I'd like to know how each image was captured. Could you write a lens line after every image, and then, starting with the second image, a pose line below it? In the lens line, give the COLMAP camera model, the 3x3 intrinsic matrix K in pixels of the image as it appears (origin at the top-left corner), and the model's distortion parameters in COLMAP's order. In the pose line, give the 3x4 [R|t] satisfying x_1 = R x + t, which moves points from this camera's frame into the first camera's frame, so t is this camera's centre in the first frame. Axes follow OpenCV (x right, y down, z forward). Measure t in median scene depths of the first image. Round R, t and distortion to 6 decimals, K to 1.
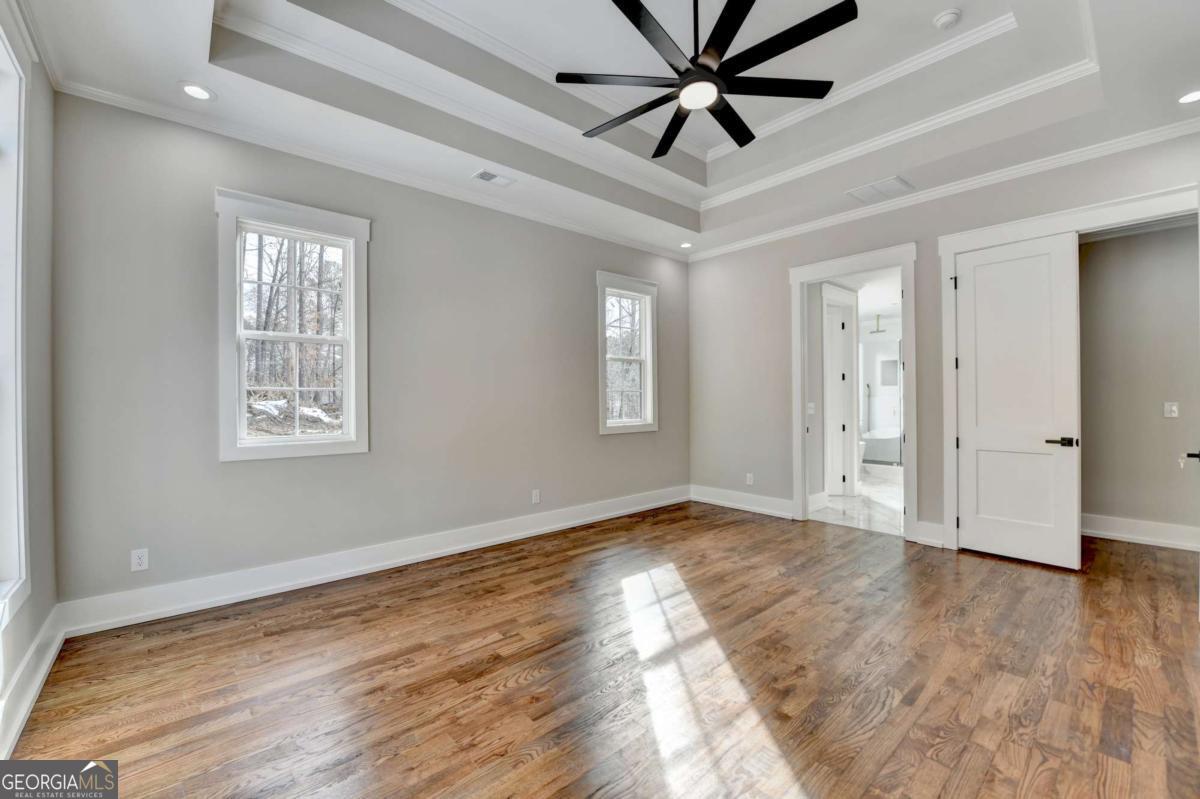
lens RADIAL K [[482.2, 0, 569.4], [0, 482.2, 403.0], [0, 0, 1]] dist [-0.017731, -0.000264]
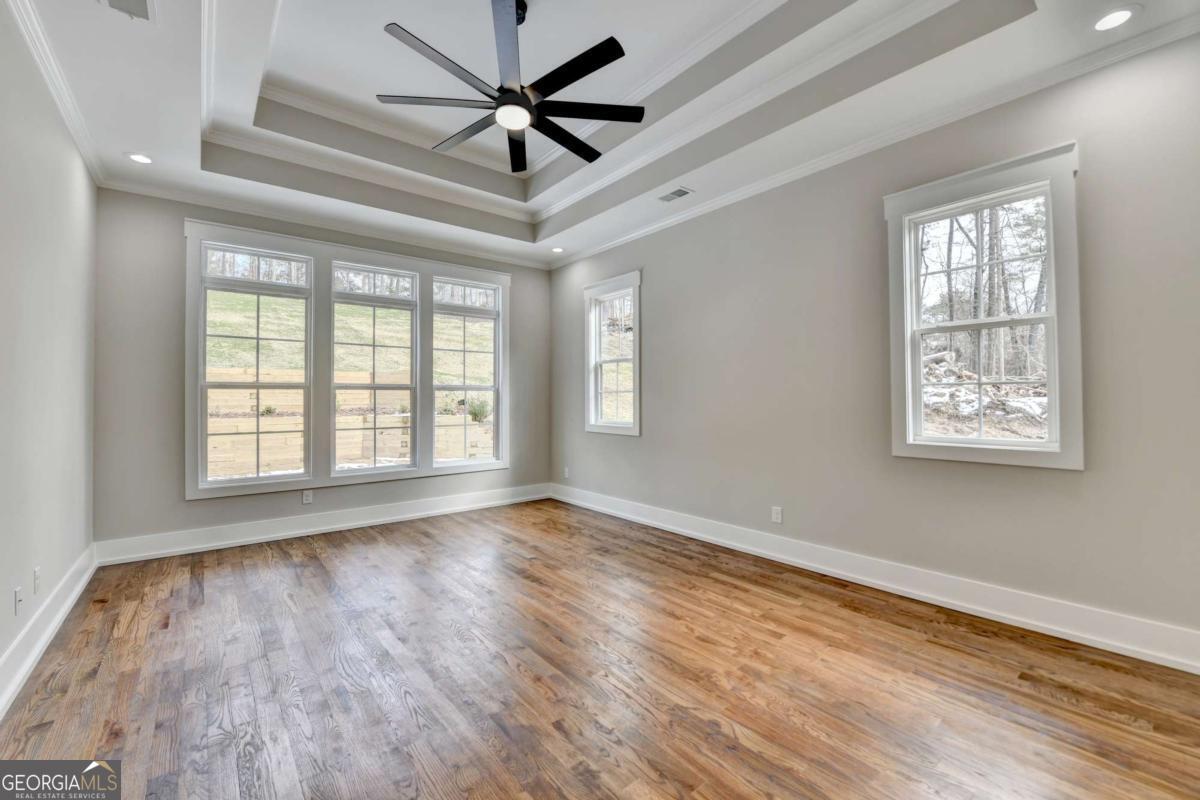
lens RADIAL K [[494.0, 0, 601.5], [0, 494.0, 393.9], [0, 0, 1]] dist [-0.018882, -0.000473]
pose [[-0.006337, -0.003481, -0.999974, 0.946387], [-0.005342, 0.999980, -0.003447, -0.013687], [0.999966, 0.005320, -0.006356, 0.835720]]
